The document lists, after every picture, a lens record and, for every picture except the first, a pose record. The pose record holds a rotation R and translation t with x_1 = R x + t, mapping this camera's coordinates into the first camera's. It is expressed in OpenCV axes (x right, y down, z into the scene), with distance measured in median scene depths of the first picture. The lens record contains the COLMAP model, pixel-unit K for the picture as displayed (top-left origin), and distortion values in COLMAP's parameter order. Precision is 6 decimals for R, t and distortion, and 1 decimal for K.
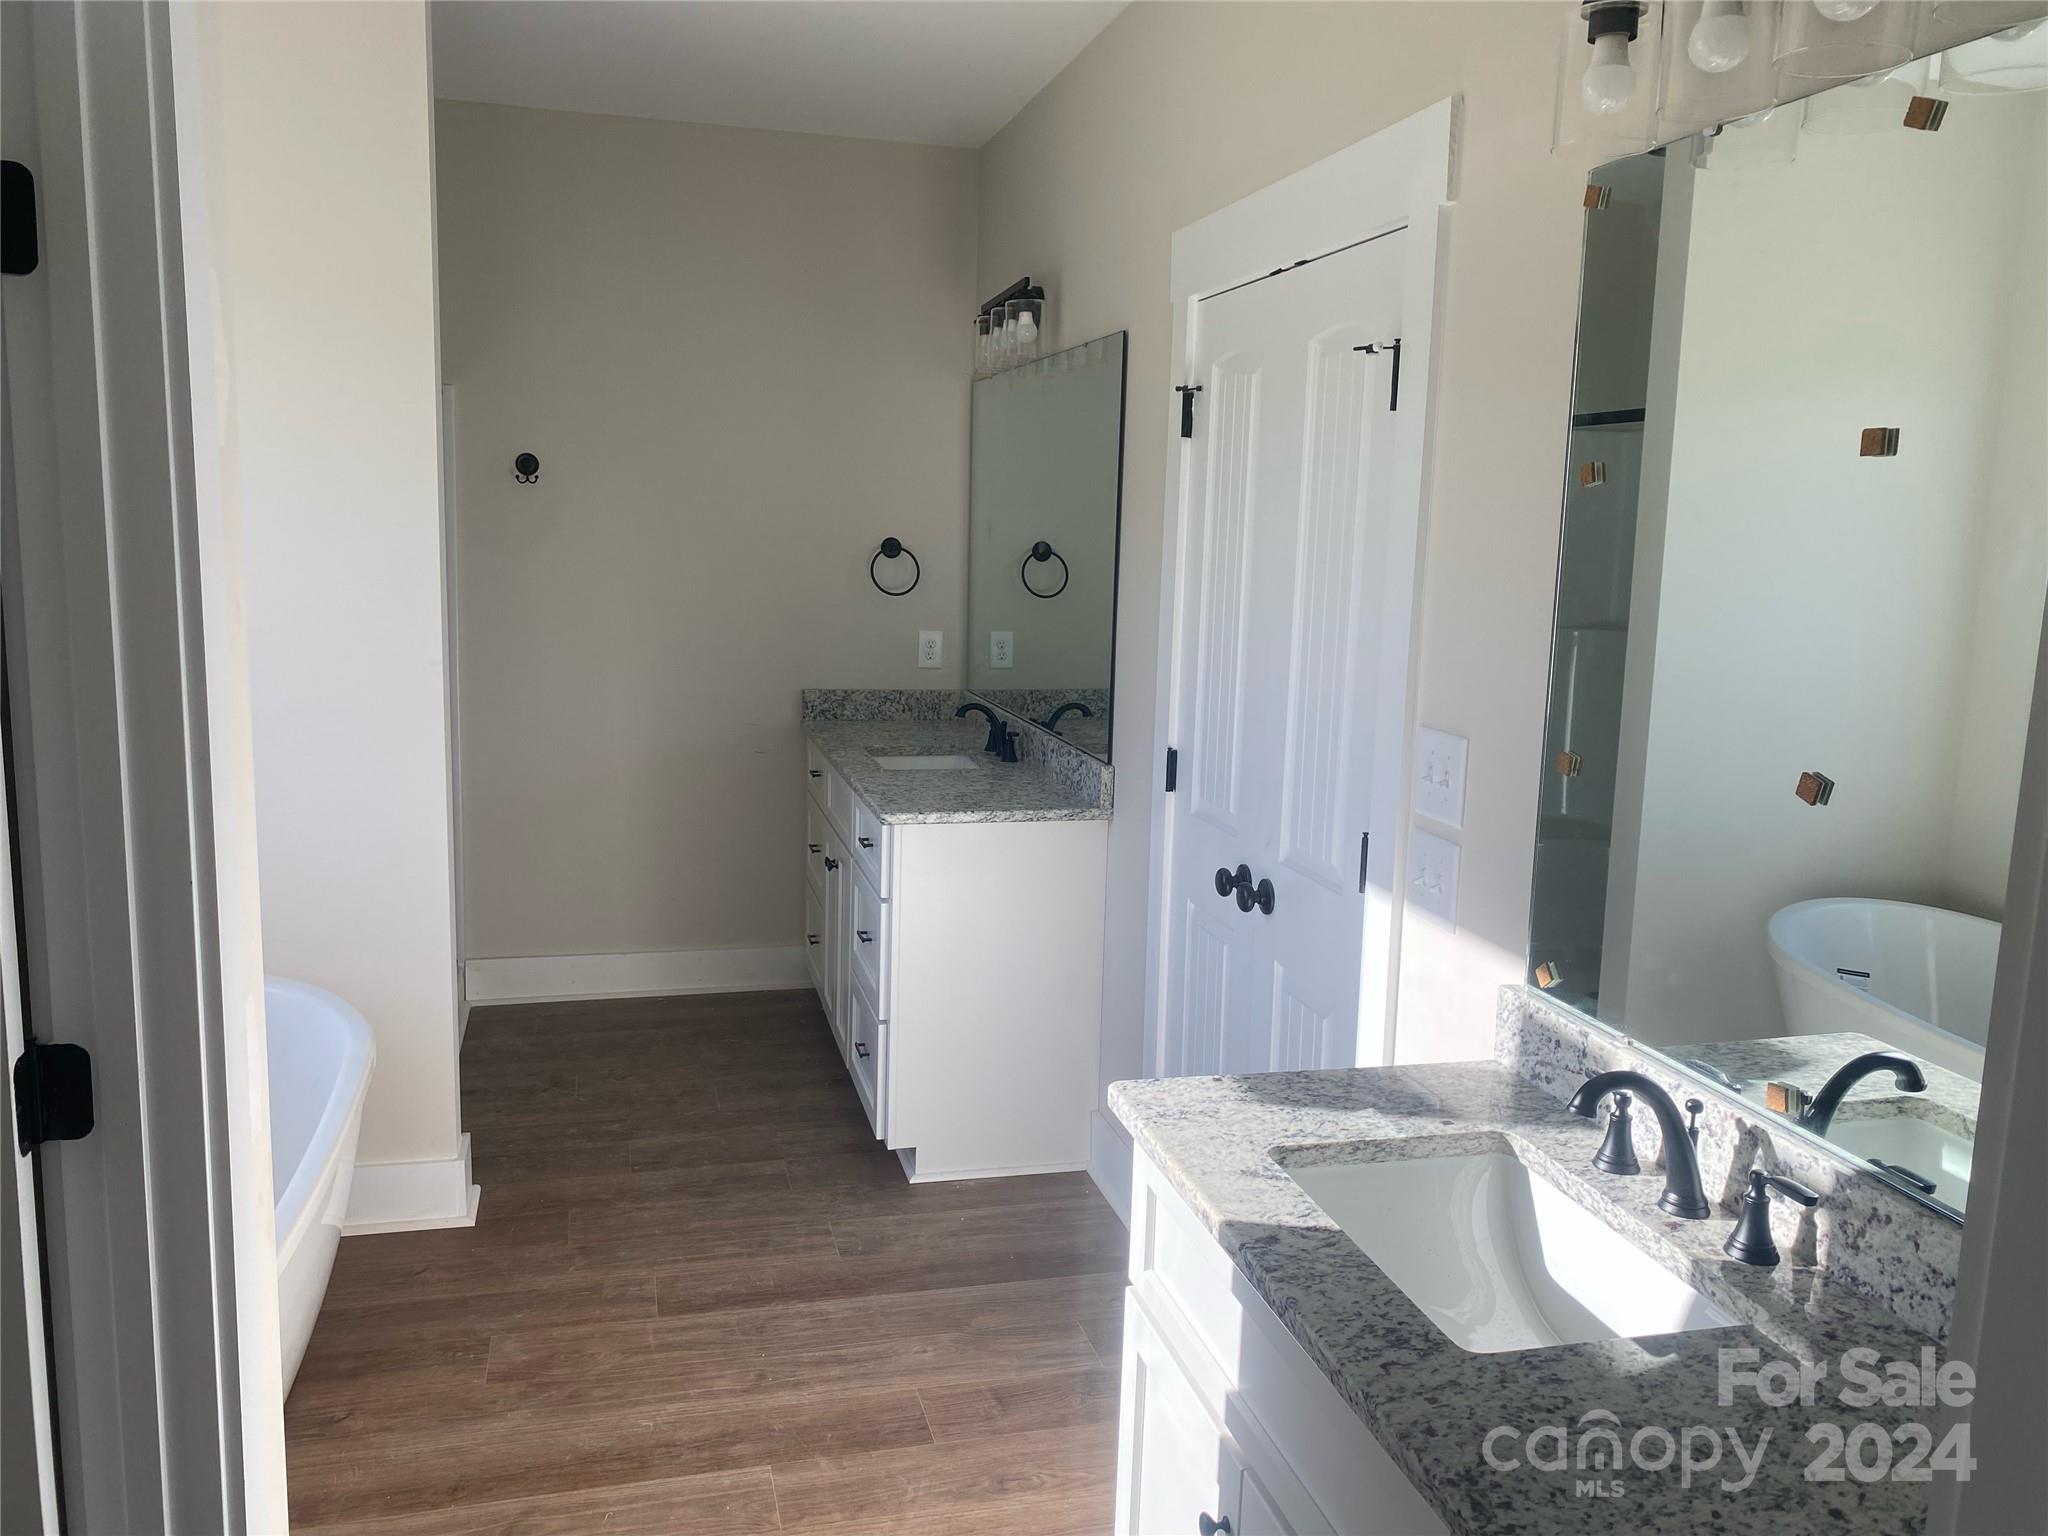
lens RADIAL K [[1555.2, 0, 1023.4], [0, 1555.2, 765.7], [0, 0, 1]] dist [0.003287, 0.000687]
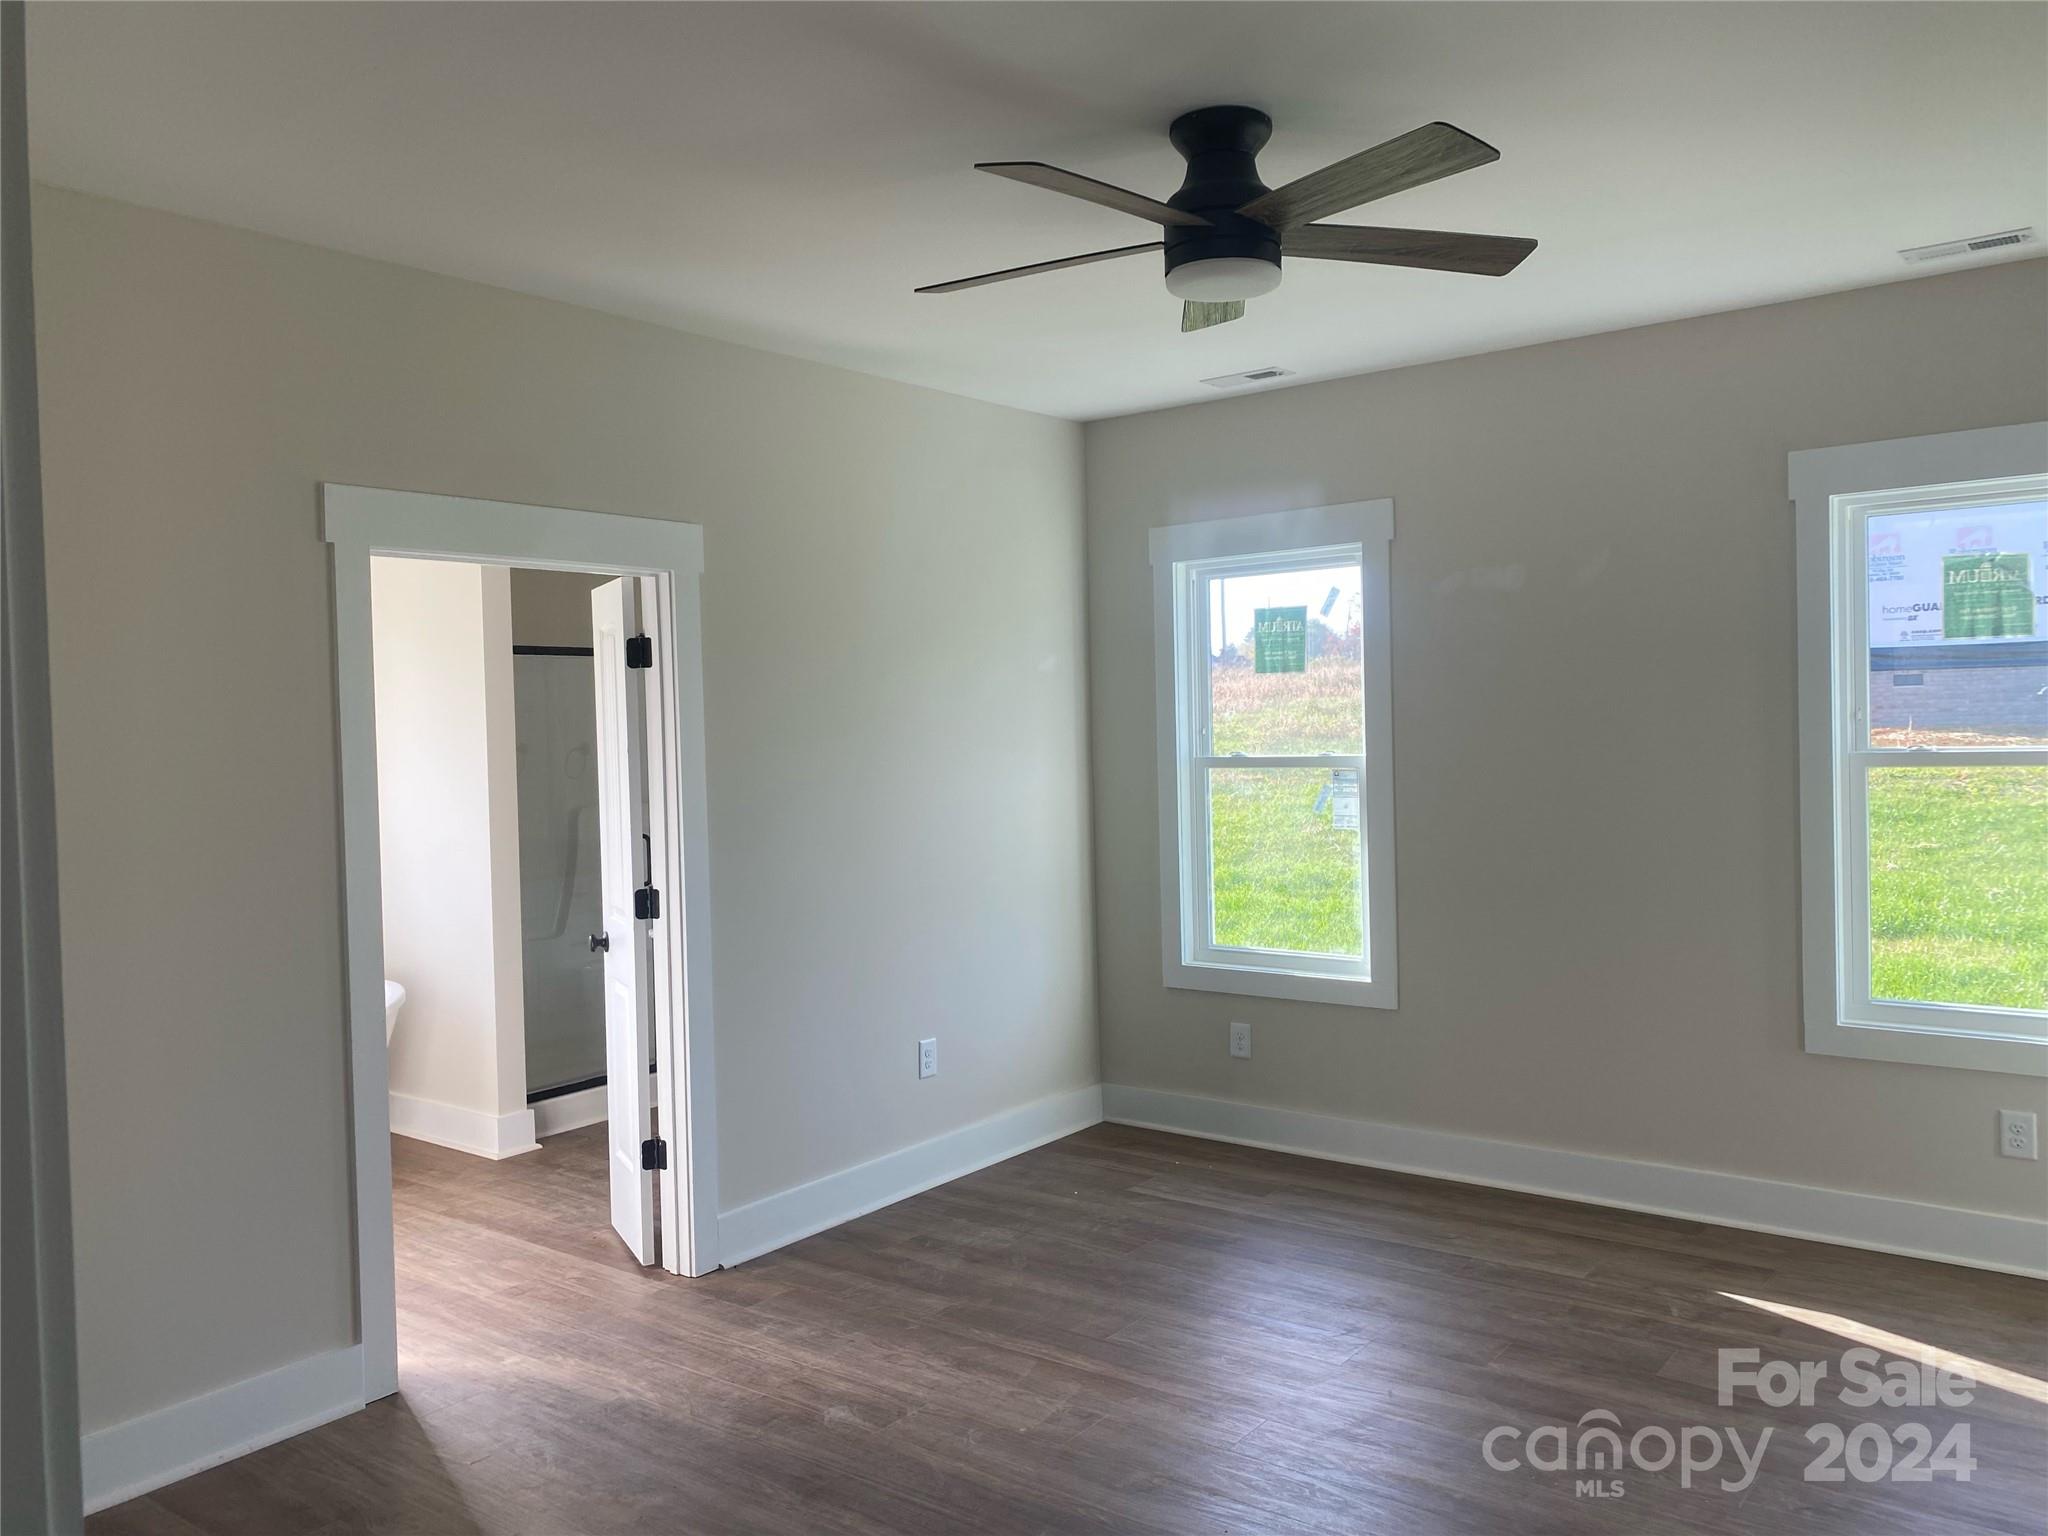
lens RADIAL K [[1555.2, 0, 1024.4], [0, 1555.2, 766.7], [0, 0, 1]] dist [0.003287, 0.000687]
pose [[0.621626, -0.015508, -0.783161, 1.436516], [-0.080624, 0.993227, -0.083663, -0.034441], [0.779154, 0.115149, 0.616166, 0.391305]]
